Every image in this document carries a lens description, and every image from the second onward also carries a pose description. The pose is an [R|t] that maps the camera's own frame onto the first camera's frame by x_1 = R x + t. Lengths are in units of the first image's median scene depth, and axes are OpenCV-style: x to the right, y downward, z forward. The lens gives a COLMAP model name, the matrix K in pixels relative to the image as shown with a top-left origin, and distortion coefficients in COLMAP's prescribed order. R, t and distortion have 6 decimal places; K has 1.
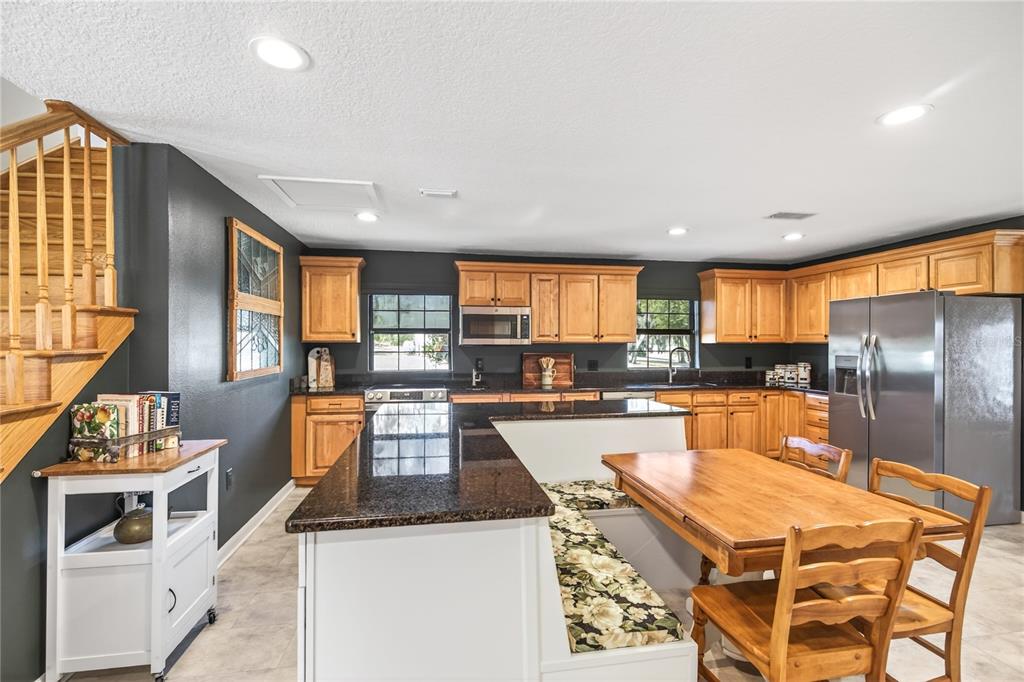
lens RADIAL K [[466.4, 0, 509.4], [0, 466.4, 343.8], [0, 0, 1]] dist [-0.003088, -0.000413]
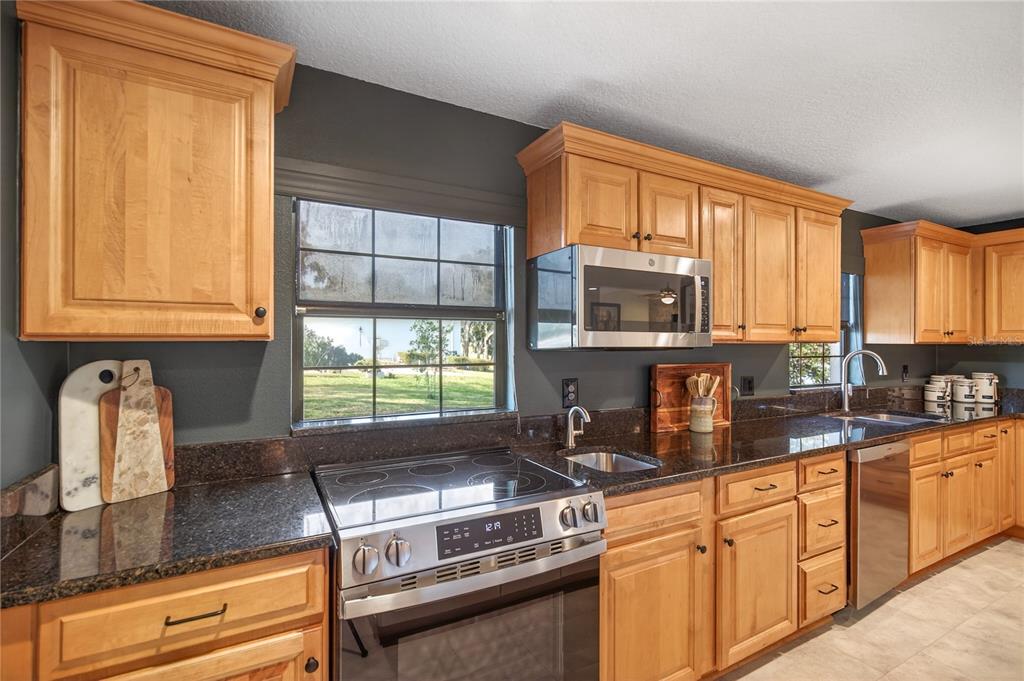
lens RADIAL K [[466.4, 0, 515.0], [0, 466.4, 338.6], [0, 0, 1]] dist [-0.003088, -0.000413]
pose [[0.947817, 0.005684, 0.318765, -0.266796], [-0.005153, 0.999984, -0.002509, -0.004390], [-0.318774, 0.000736, 0.947830, 0.656321]]
